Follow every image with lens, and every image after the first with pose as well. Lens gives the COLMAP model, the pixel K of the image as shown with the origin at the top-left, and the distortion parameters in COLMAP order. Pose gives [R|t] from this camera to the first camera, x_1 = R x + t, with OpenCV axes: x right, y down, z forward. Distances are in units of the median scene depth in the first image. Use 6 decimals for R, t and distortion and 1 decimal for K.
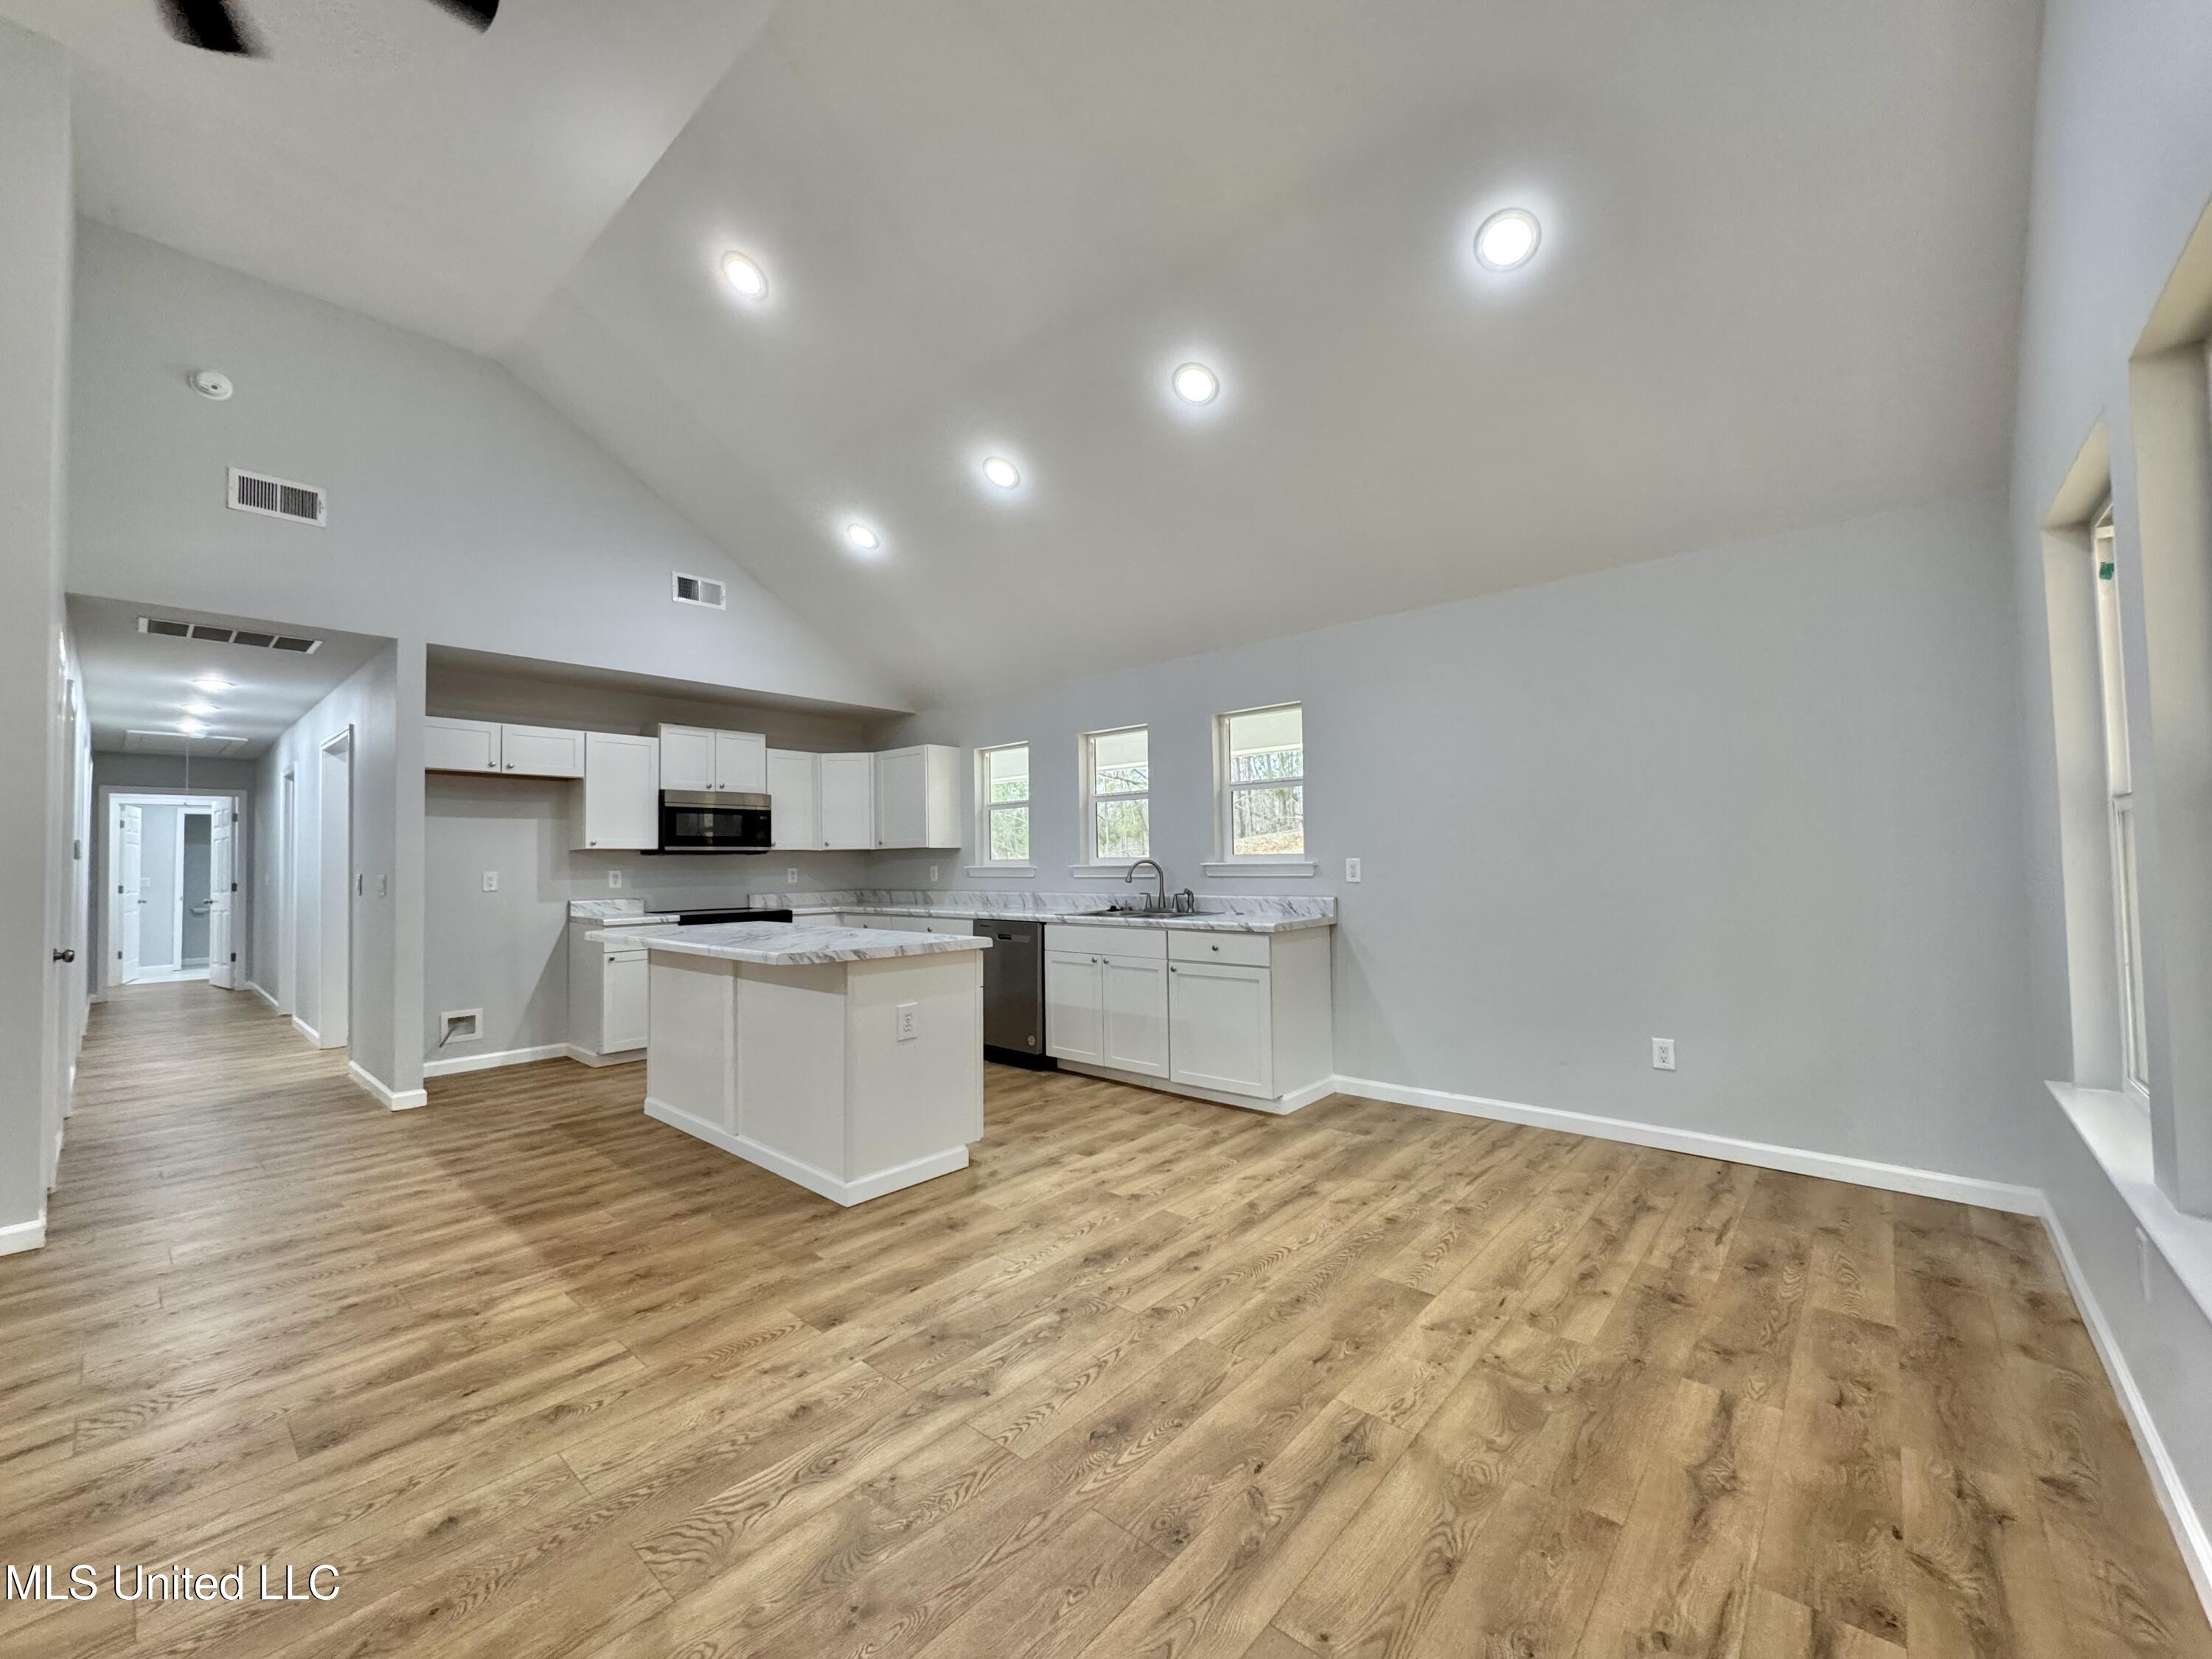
lens RADIAL K [[879.6, 0, 1109.4], [0, 879.6, 833.6], [0, 0, 1]] dist [-0.003062, 0.000174]
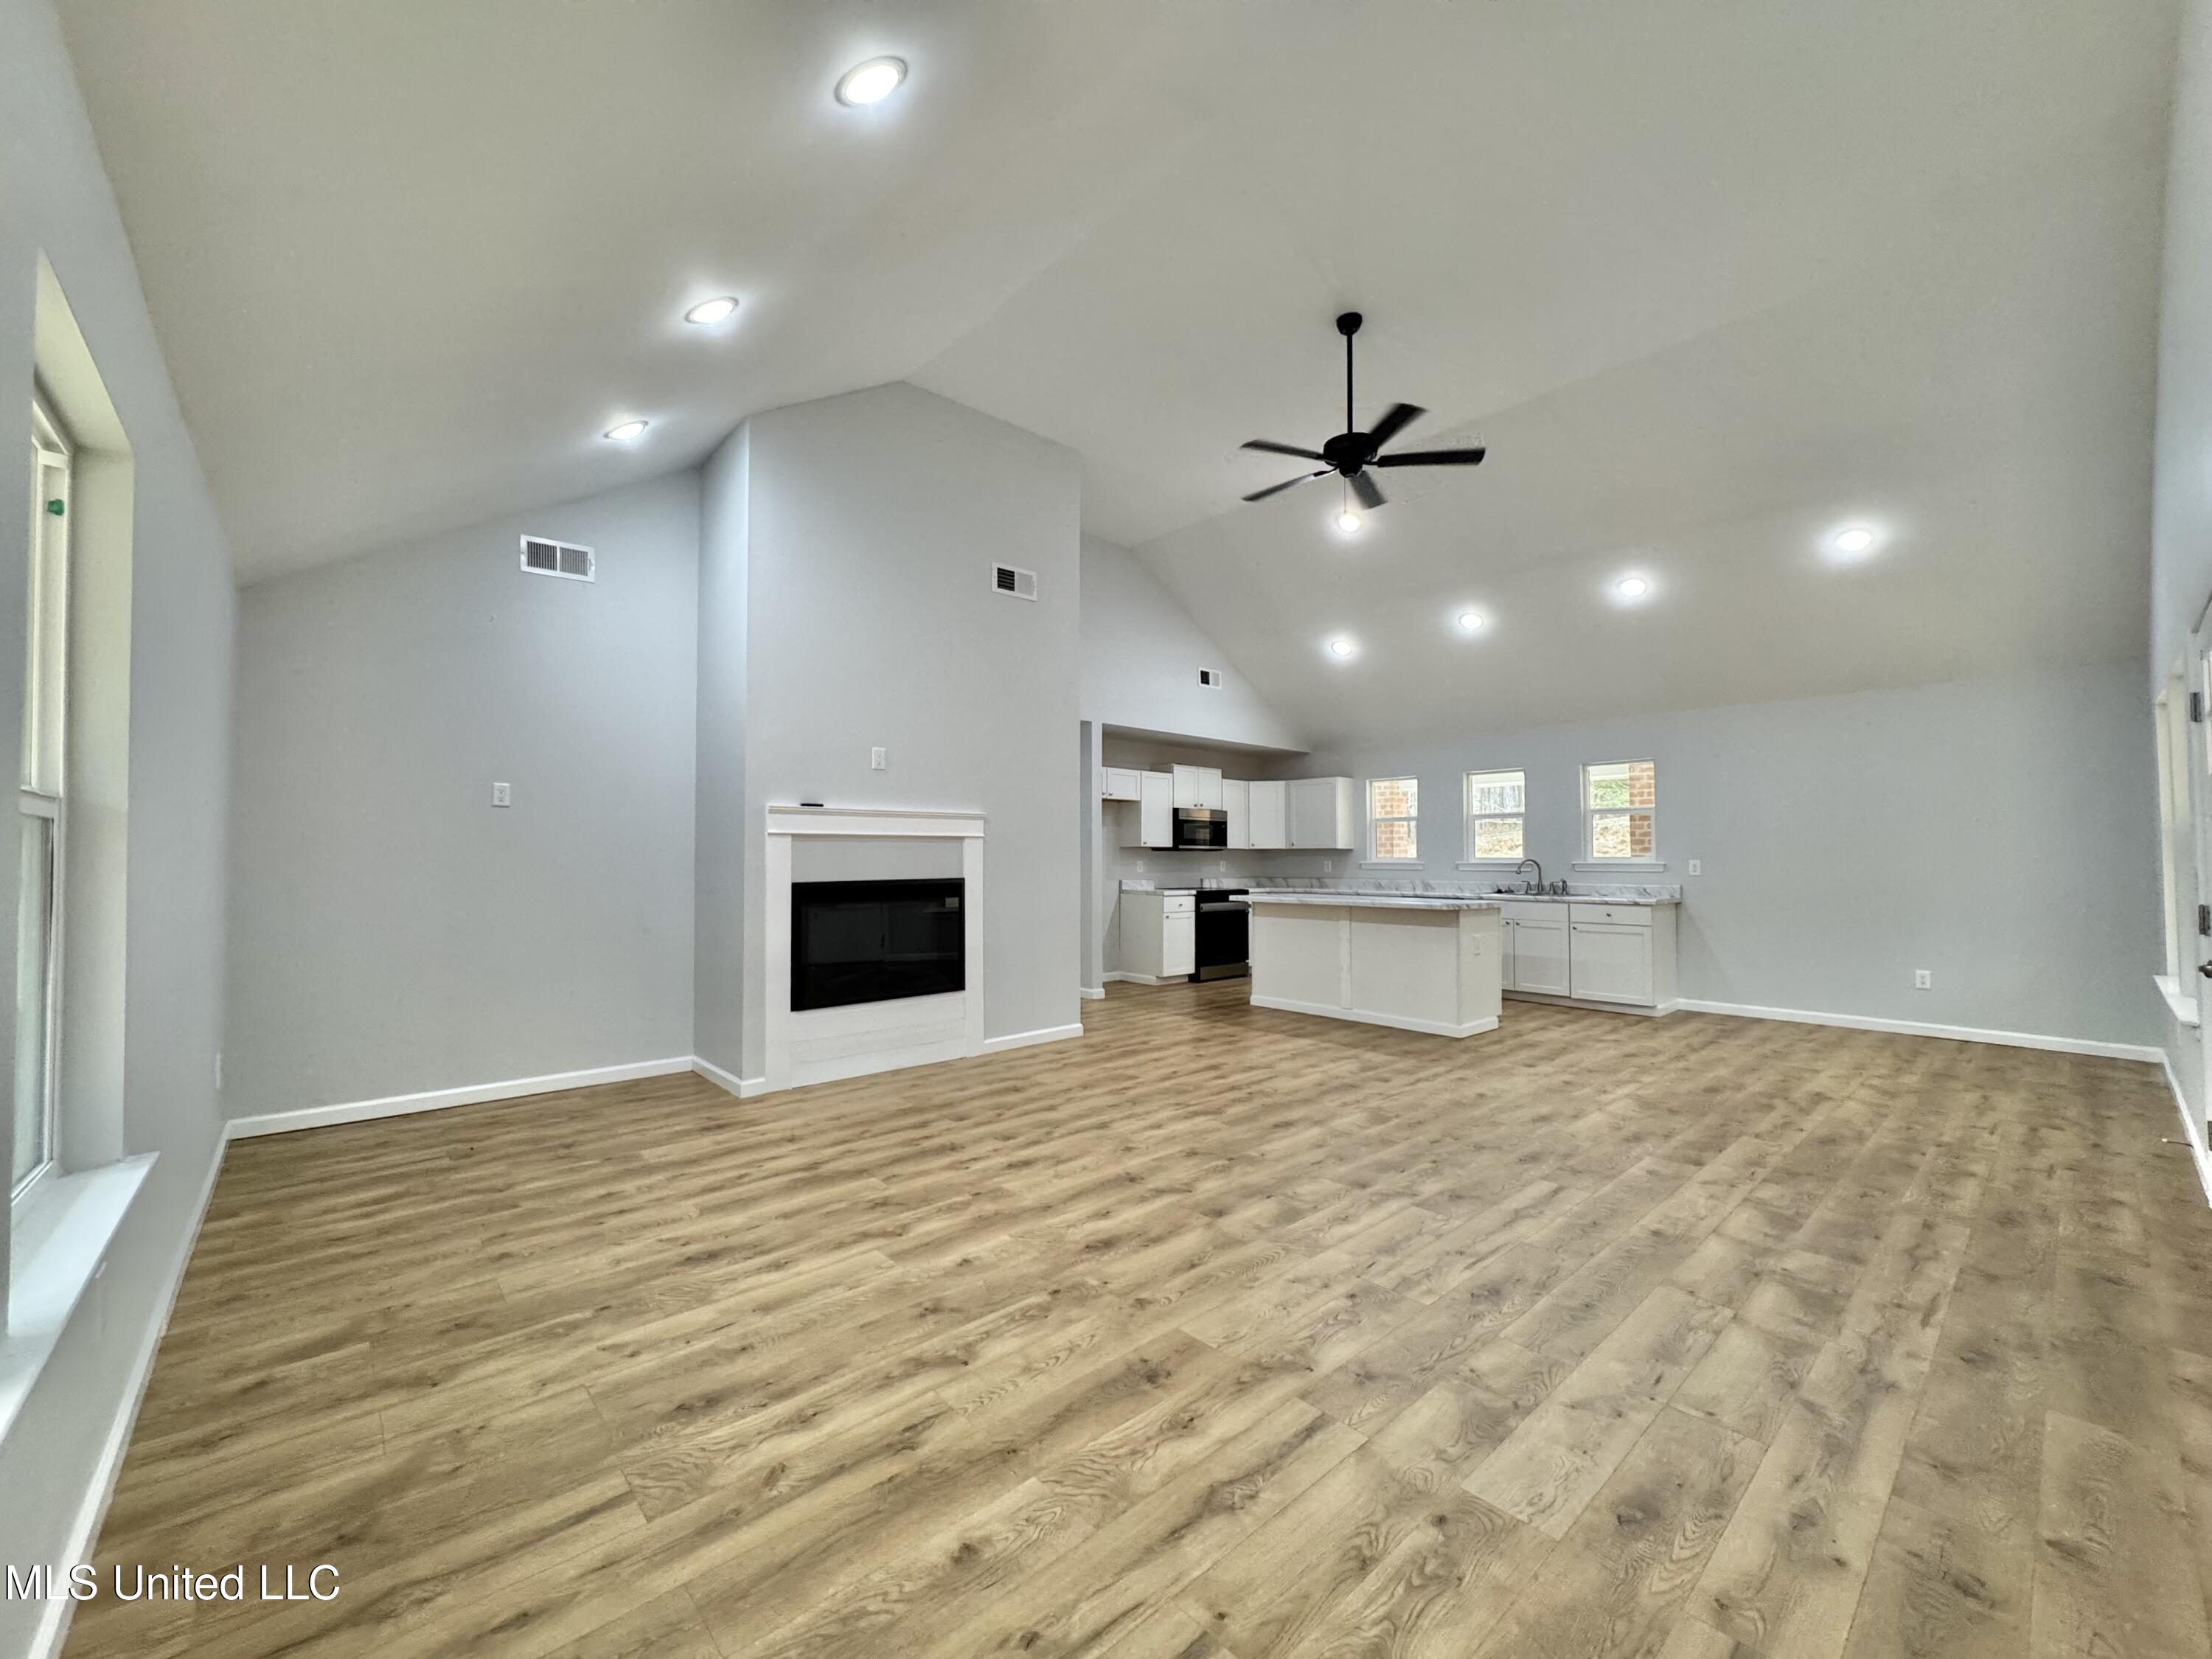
lens RADIAL K [[879.6, 0, 1109.4], [0, 879.6, 833.6], [0, 0, 1]] dist [-0.003062, 0.000174]
pose [[0.992821, 0.012713, -0.118931, -0.621968], [-0.012351, 0.999917, 0.003777, -0.014215], [0.118969, -0.002281, 0.992895, -0.738720]]
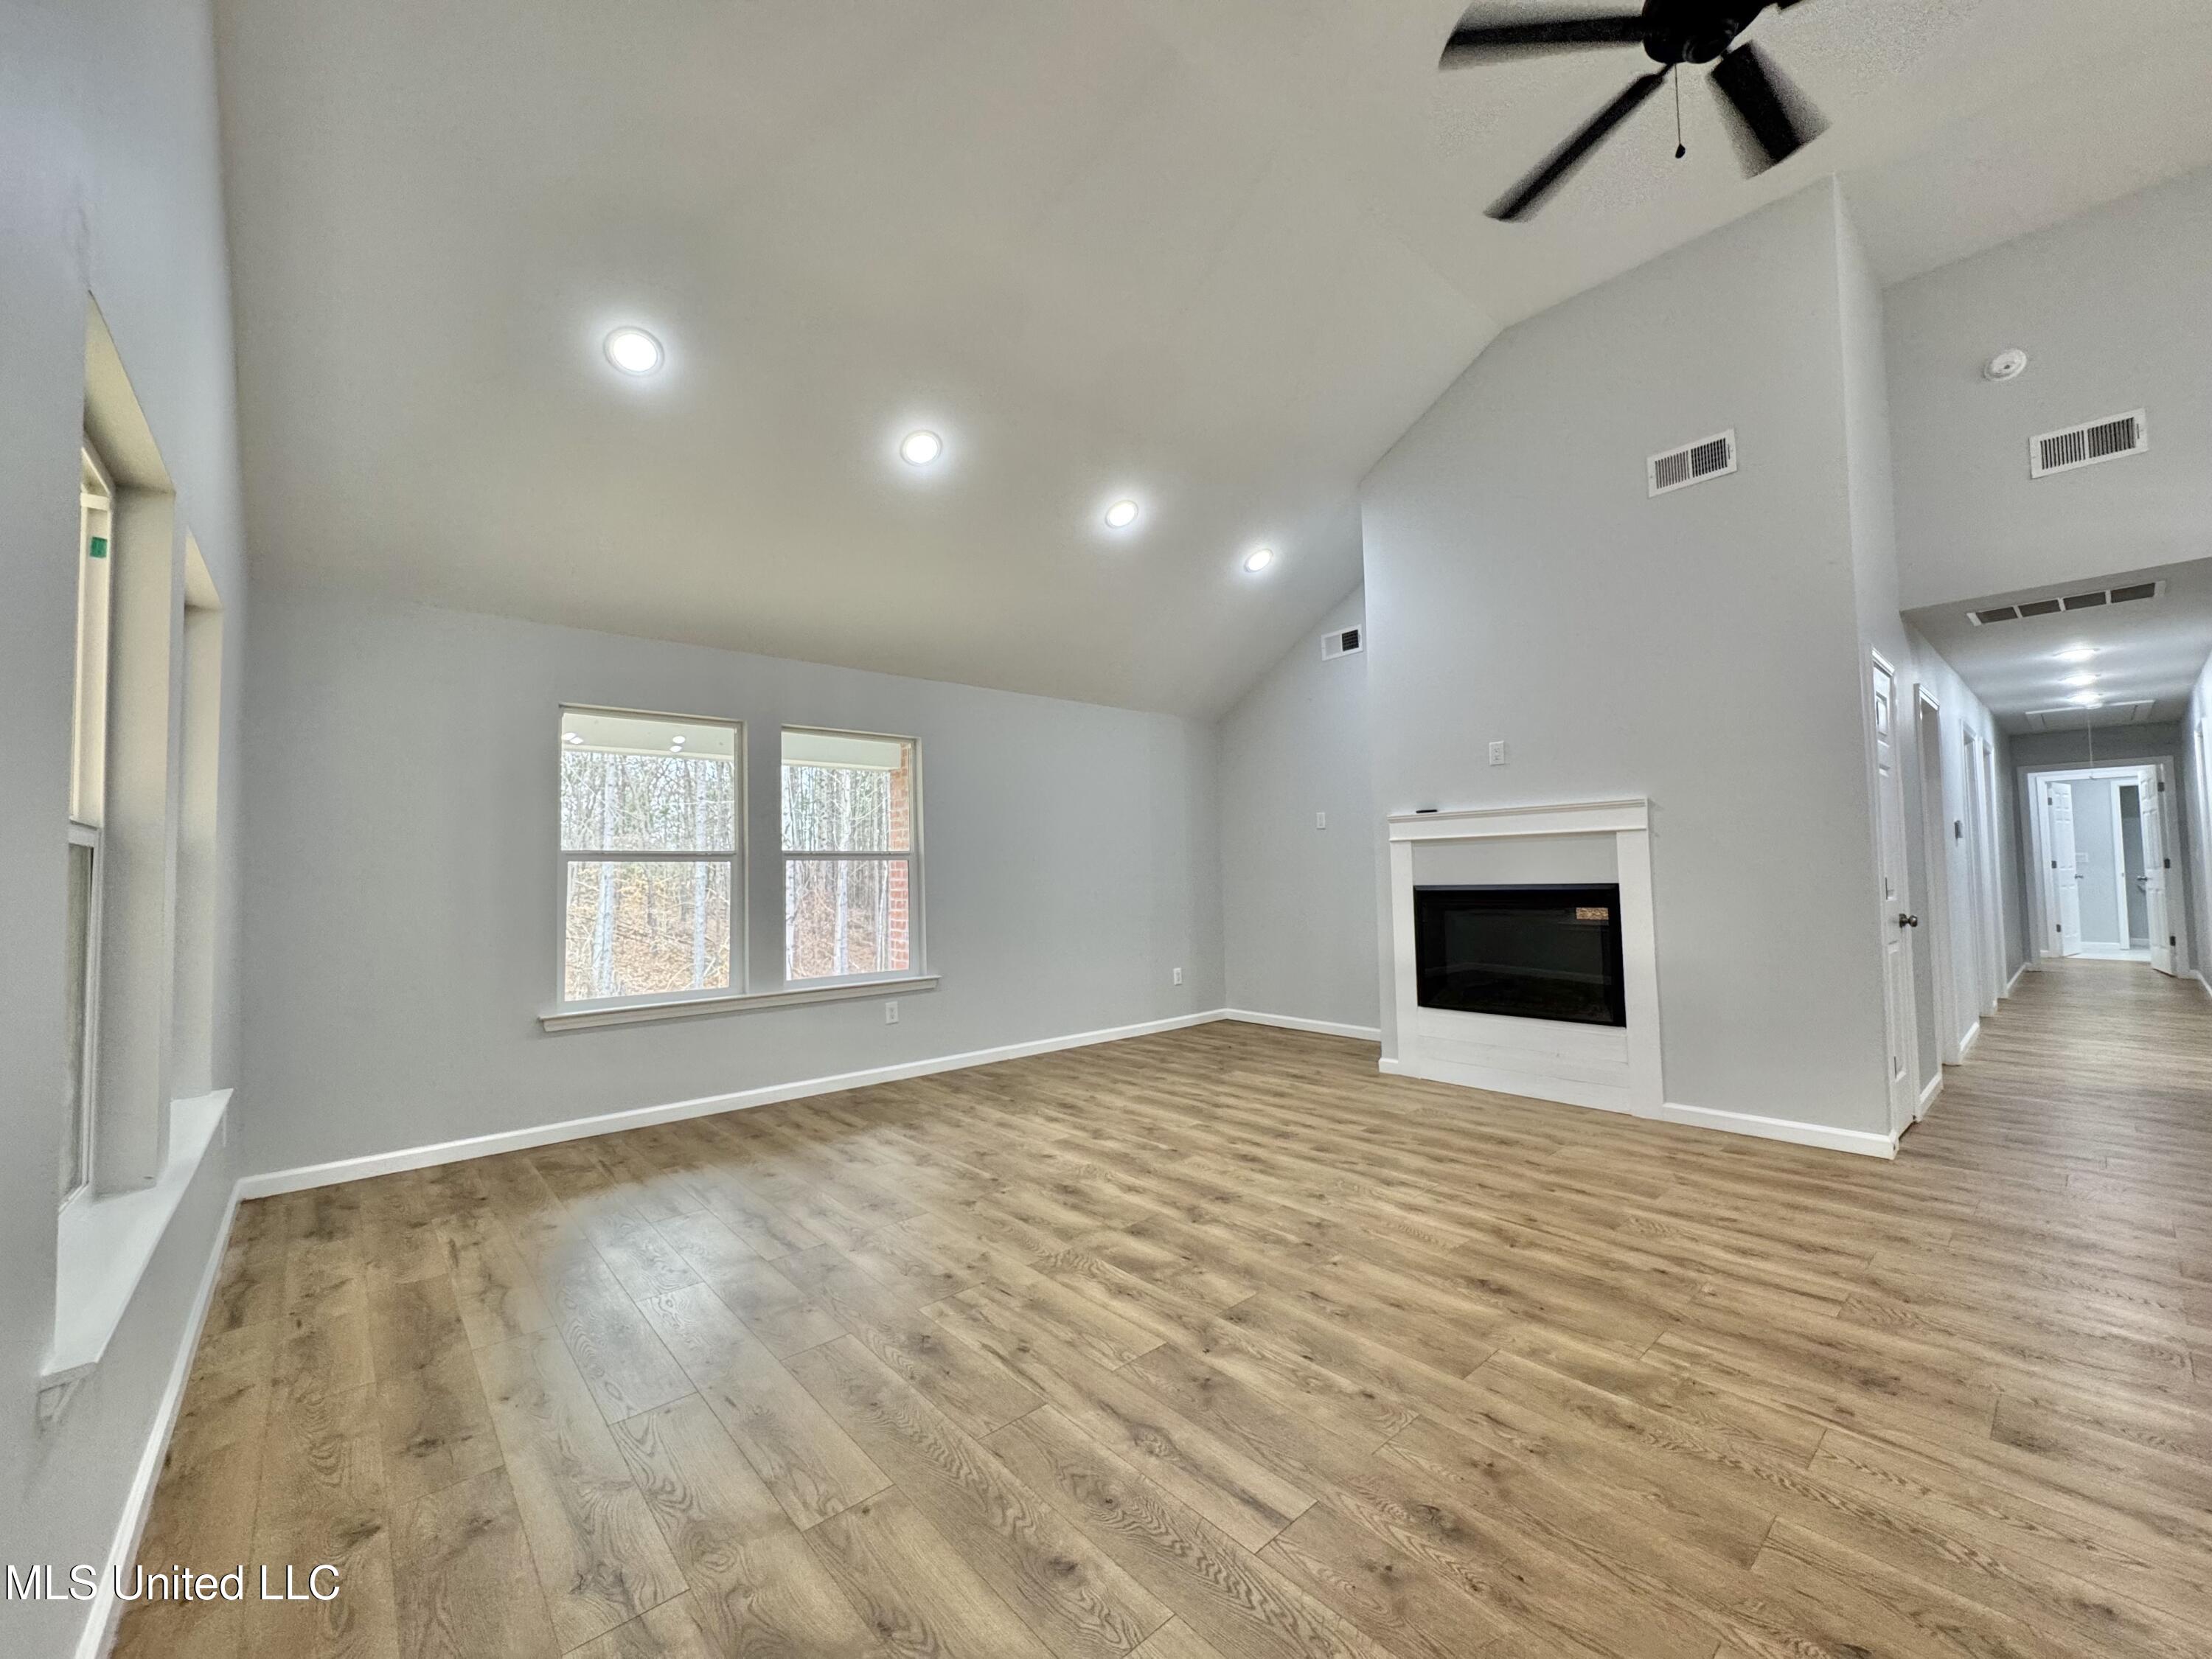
lens RADIAL K [[879.6, 0, 1109.4], [0, 879.6, 833.6], [0, 0, 1]] dist [-0.003062, 0.000174]
pose [[-0.128888, -0.023493, -0.991381, 0.092398], [0.052239, 0.998170, -0.030446, 0.001657], [0.990282, -0.055712, -0.127425, 0.074723]]
